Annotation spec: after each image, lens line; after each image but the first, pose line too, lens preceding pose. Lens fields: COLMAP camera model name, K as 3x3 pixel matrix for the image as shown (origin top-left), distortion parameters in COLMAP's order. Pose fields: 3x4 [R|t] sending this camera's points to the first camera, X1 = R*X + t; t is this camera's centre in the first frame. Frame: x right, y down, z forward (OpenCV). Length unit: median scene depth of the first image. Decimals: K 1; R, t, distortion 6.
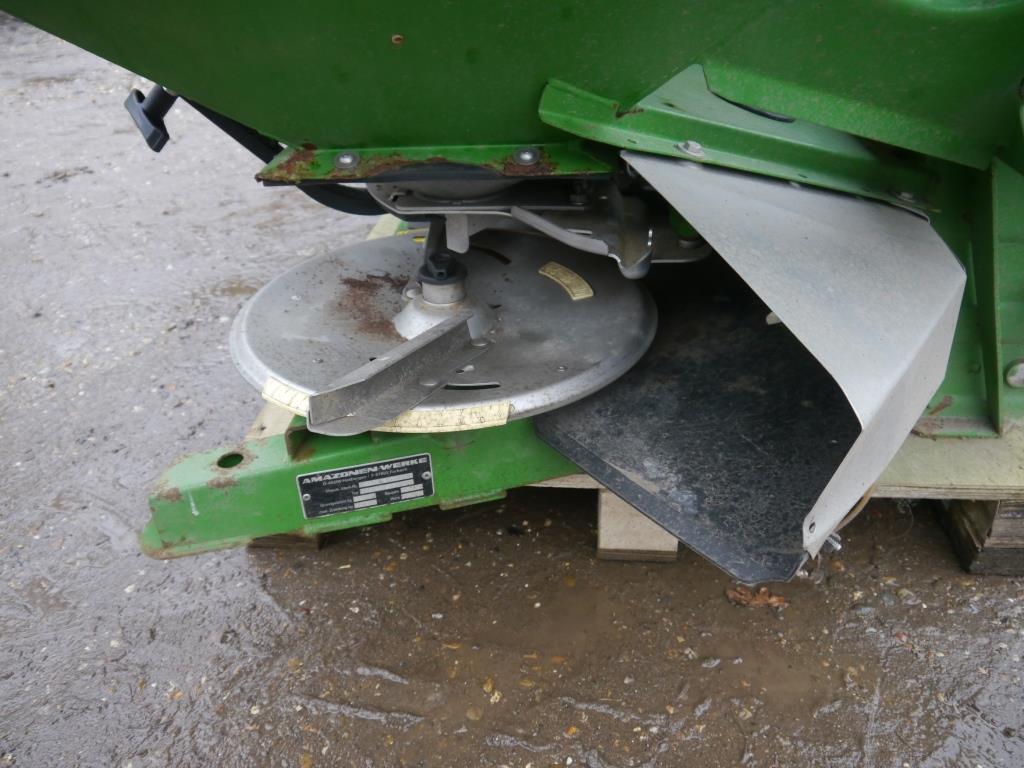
lens RADIAL K [[841.9, 0, 512.0], [0, 841.9, 384.0], [0, 0, 1]] dist [-0.029905, 0.003535]
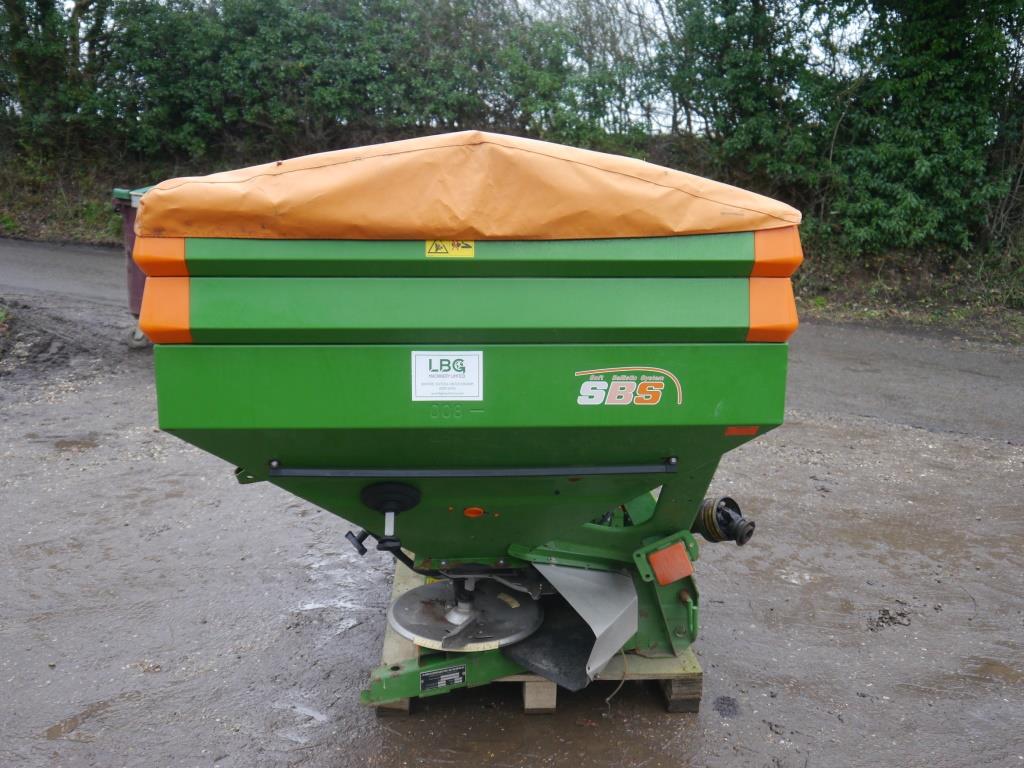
lens RADIAL K [[967.1, 0, 508.7], [0, 967.1, 406.8], [0, 0, 1]] dist [-0.010174, -0.001760]
pose [[0.989742, 0.008091, 0.142638, -0.414575], [0.035551, 0.953043, -0.300741, 0.233394], [-0.138374, 0.302727, 0.942979, -2.262263]]
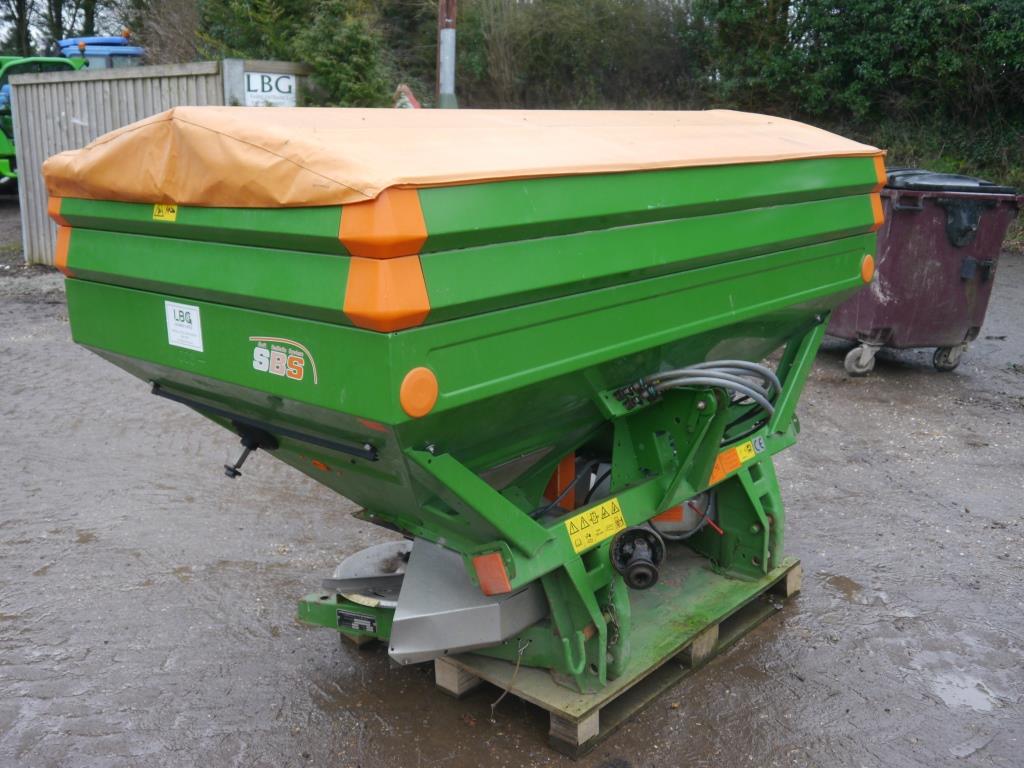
lens RADIAL K [[993.3, 0, 509.5], [0, 993.3, 401.5], [0, 0, 1]] dist [-0.002780, 0.005901]
pose [[0.797856, 0.178351, -0.575862, 2.080469], [-0.323269, 0.932858, -0.158972, -0.210623], [0.508844, 0.312995, 0.801942, -1.715903]]
